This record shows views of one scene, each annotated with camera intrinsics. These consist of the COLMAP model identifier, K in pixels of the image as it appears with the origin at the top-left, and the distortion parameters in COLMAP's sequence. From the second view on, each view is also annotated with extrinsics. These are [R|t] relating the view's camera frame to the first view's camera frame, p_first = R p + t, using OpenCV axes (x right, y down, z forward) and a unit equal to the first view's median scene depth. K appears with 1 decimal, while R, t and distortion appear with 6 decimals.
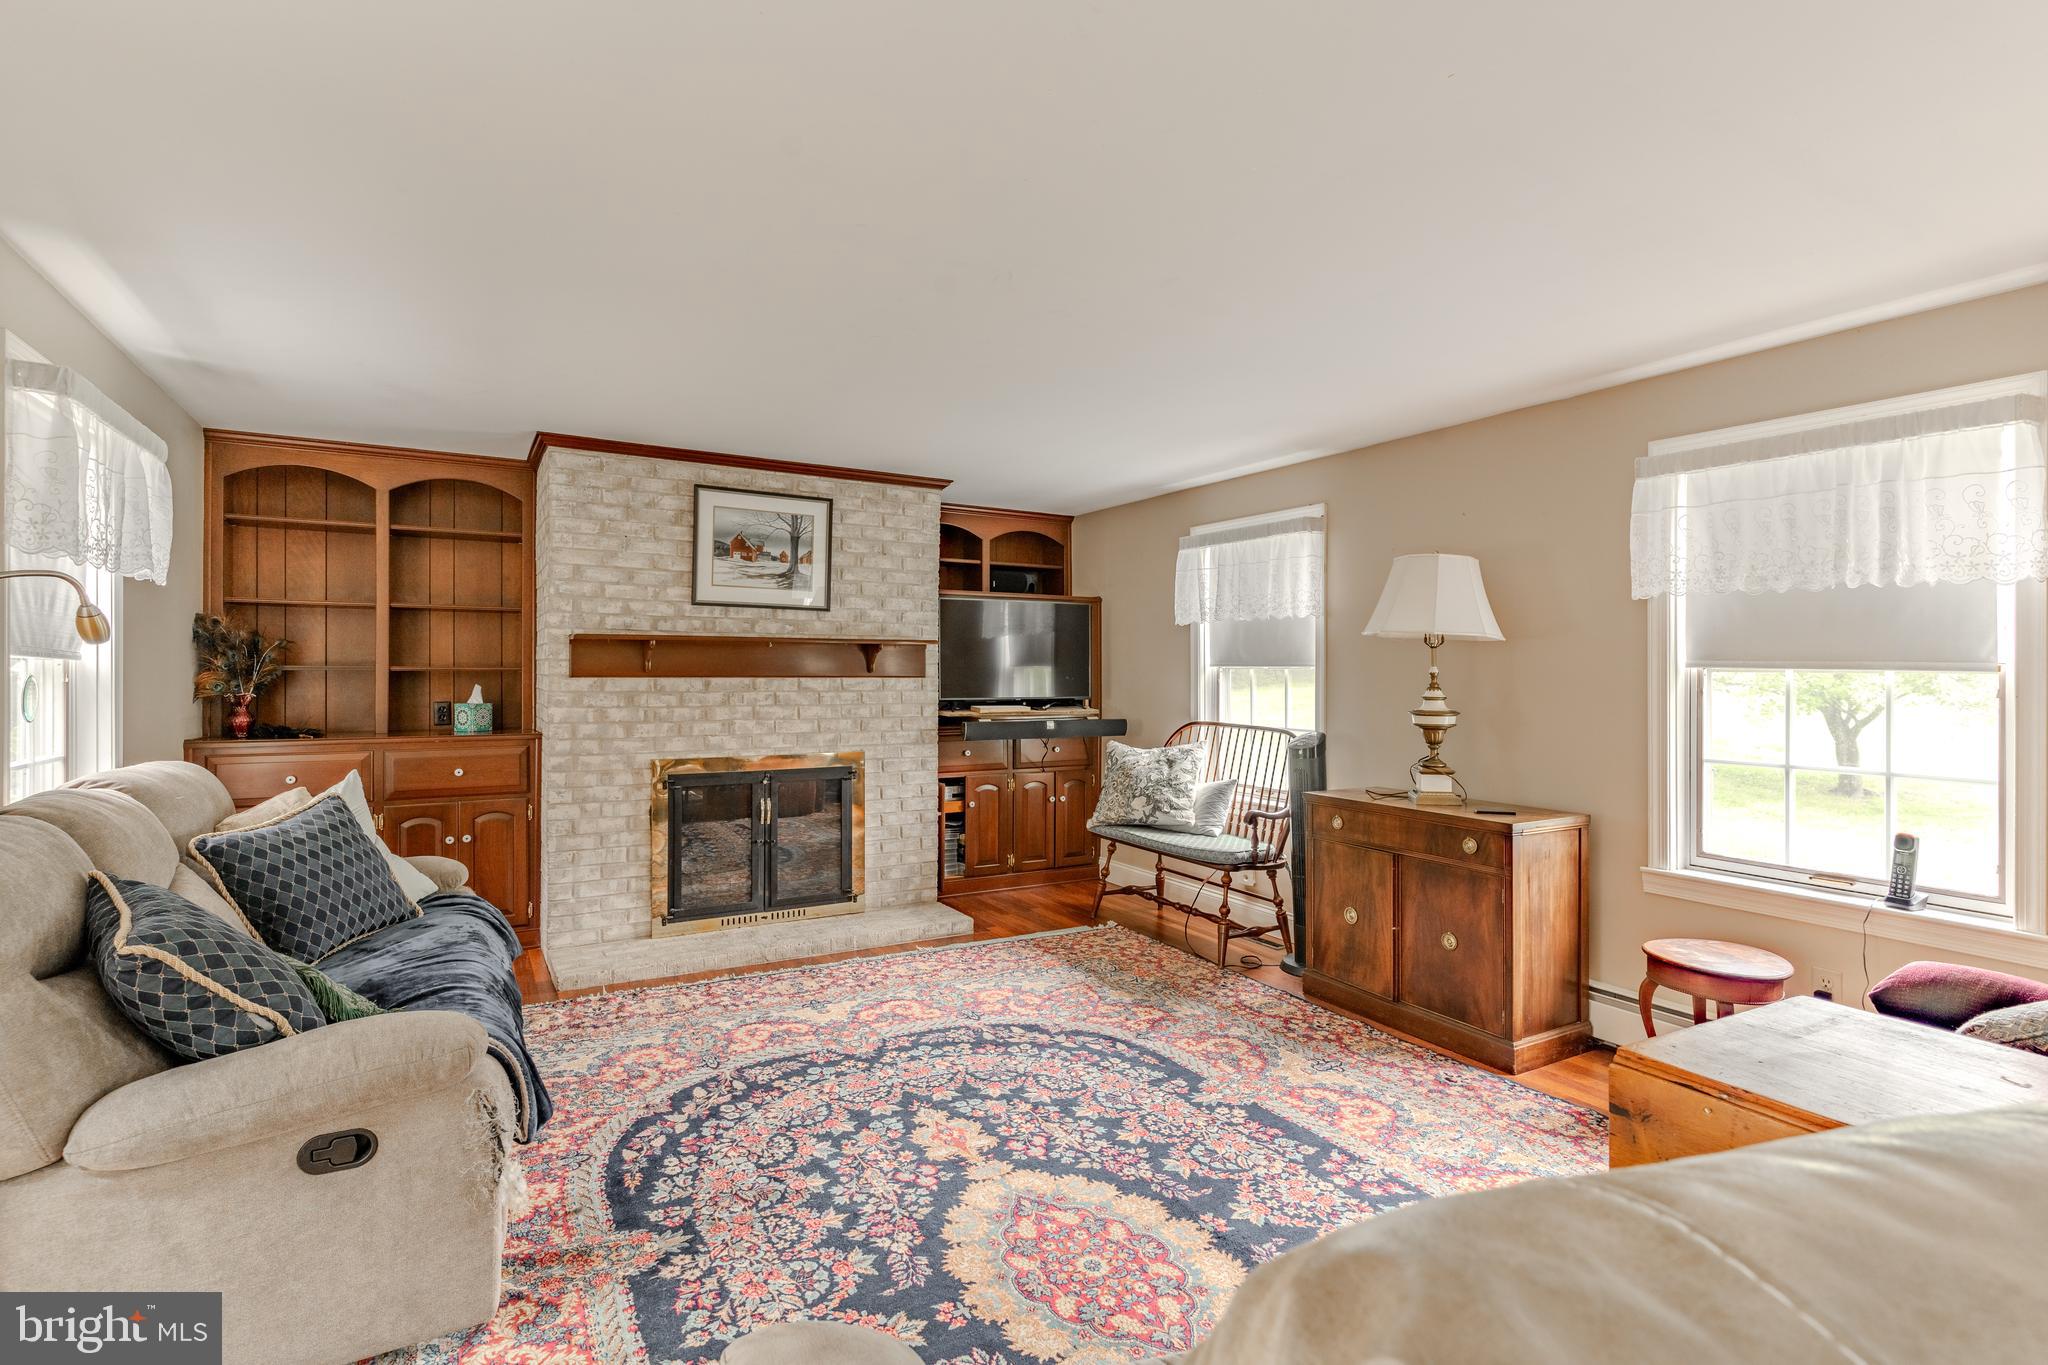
lens RADIAL K [[967.3, 0, 1016.7], [0, 967.3, 673.9], [0, 0, 1]] dist [-0.000588, 0.000021]
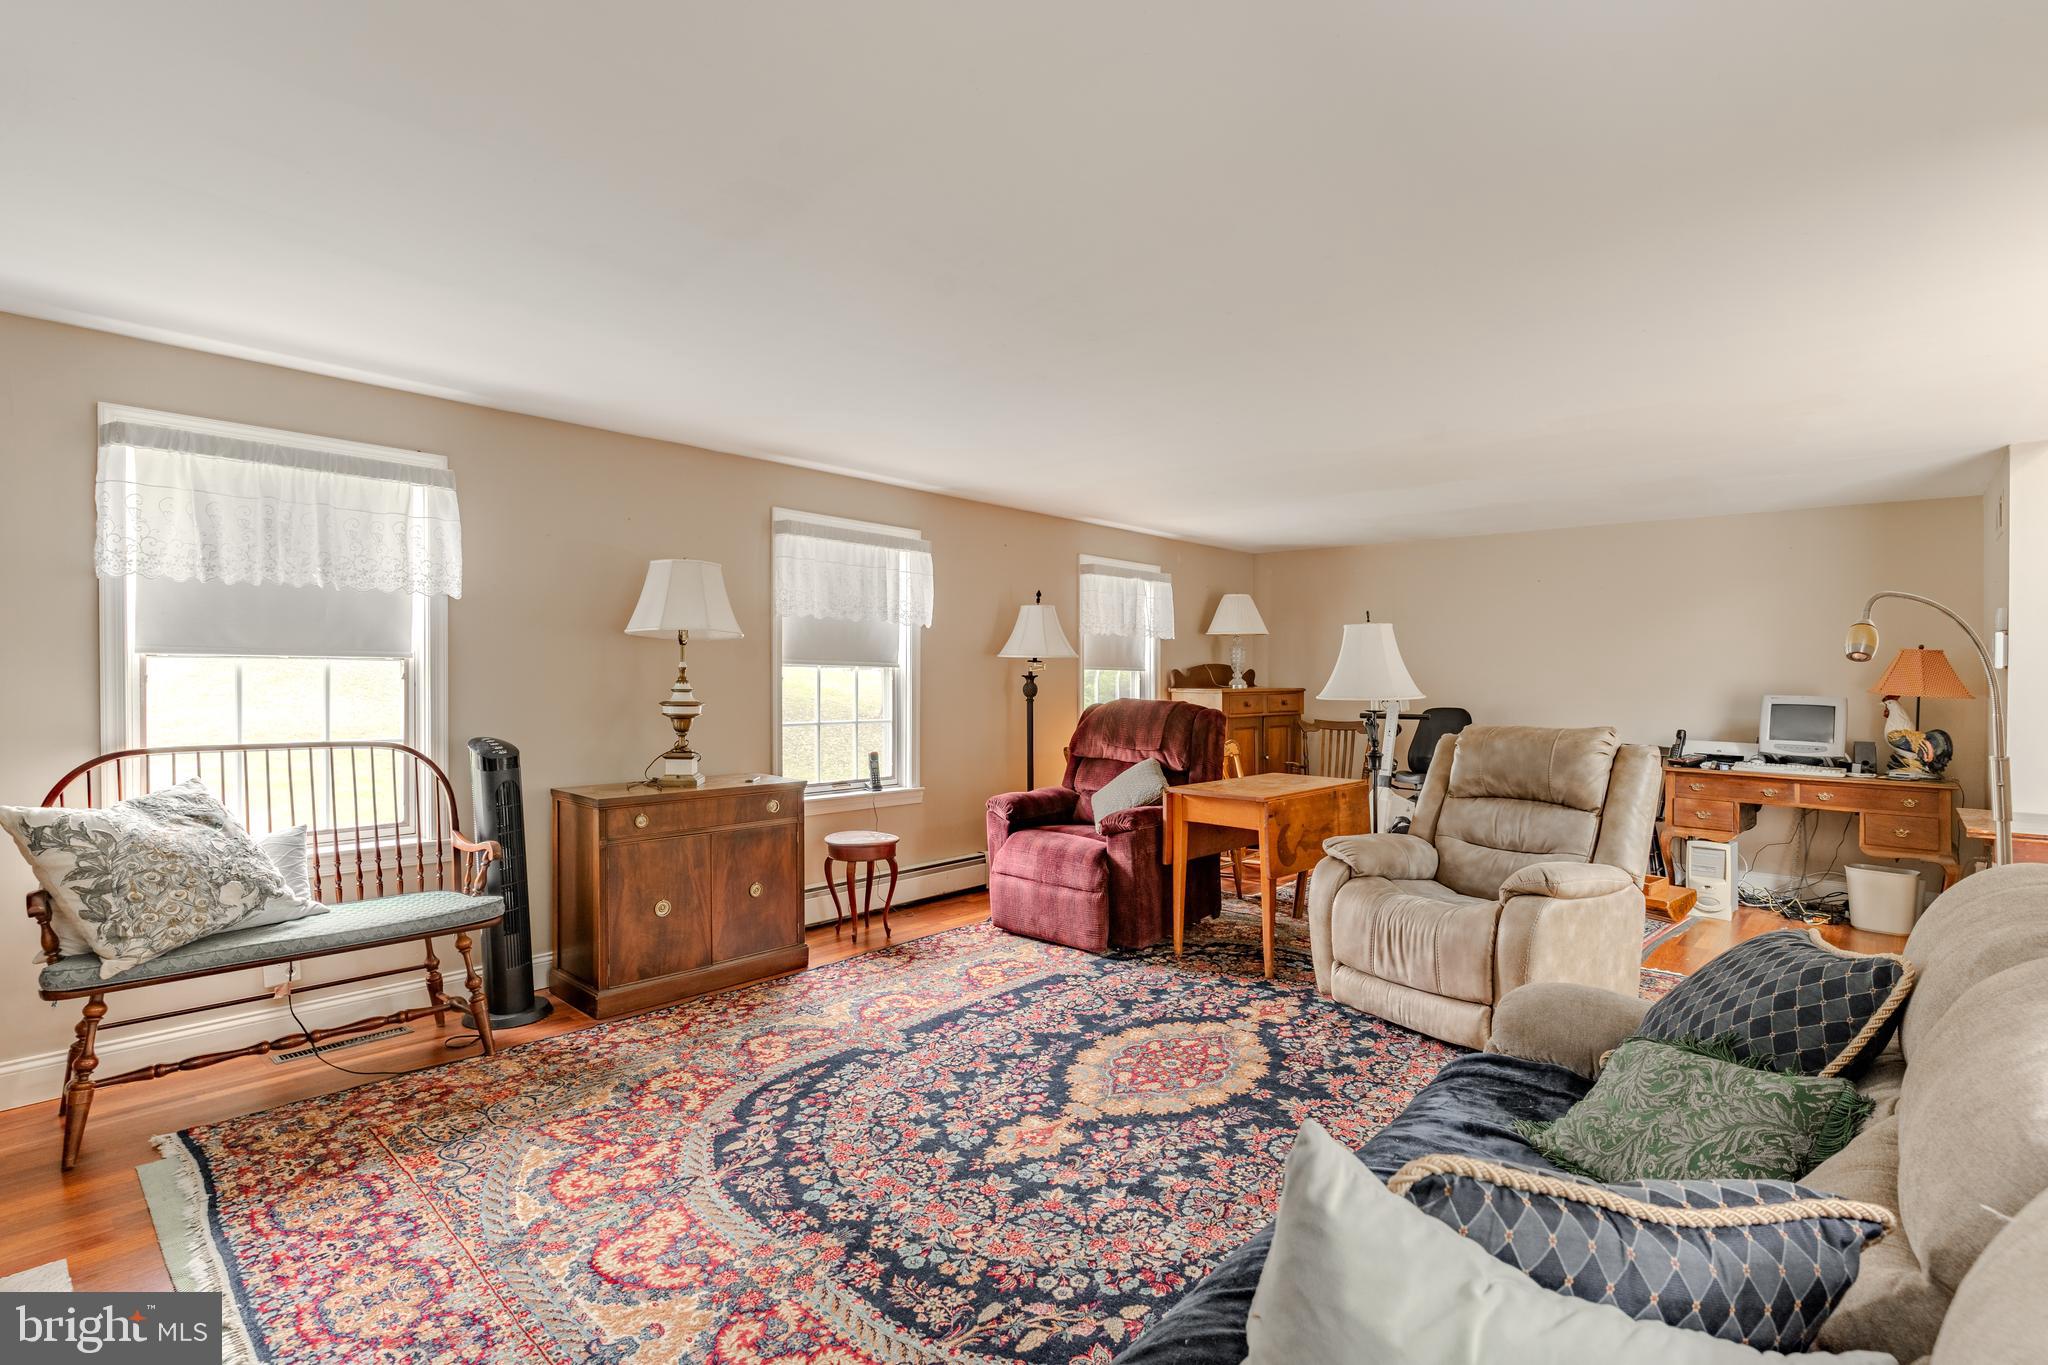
lens RADIAL K [[980.9, 0, 1024.9], [0, 980.9, 666.2], [0, 0, 1]] dist [0.001102, 0.000102]
pose [[-0.306394, -0.005852, 0.951887, -0.697855], [-0.009968, 0.999946, 0.002939, -0.009168], [-0.951853, -0.008588, -0.306436, 0.897342]]
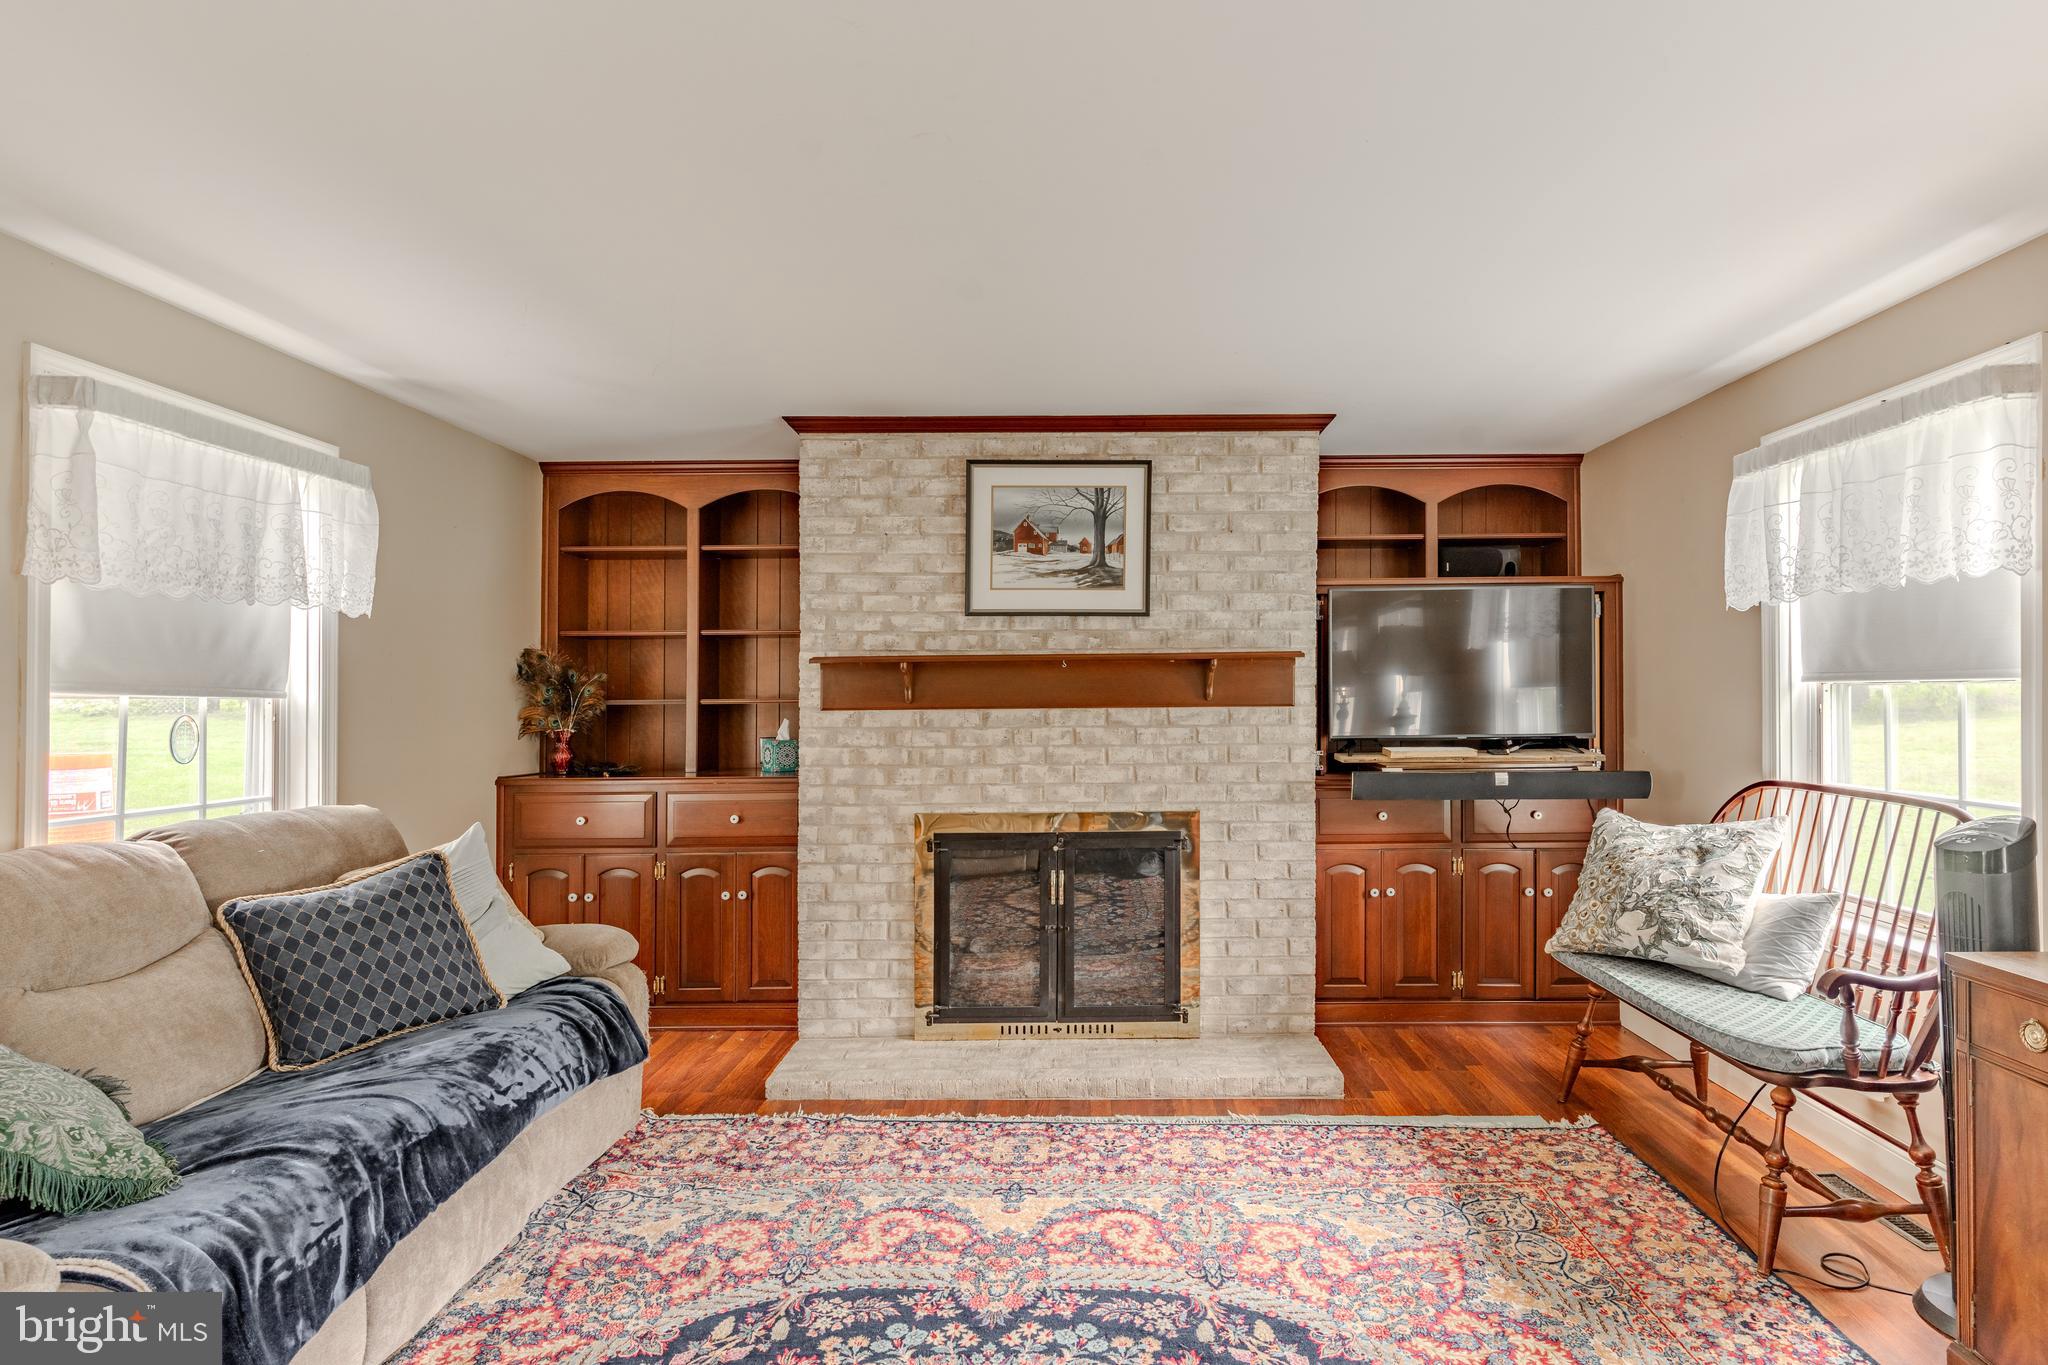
lens RADIAL K [[1044.5, 0, 1083.7], [0, 1044.5, 705.0], [0, 0, 1]] dist [0.002860, 0.000967]
pose [[0.866724, -0.009120, -0.498705, 0.190909], [0.011529, 0.999932, 0.001752, 0.000014], [0.498655, -0.007268, 0.866770, 0.369335]]
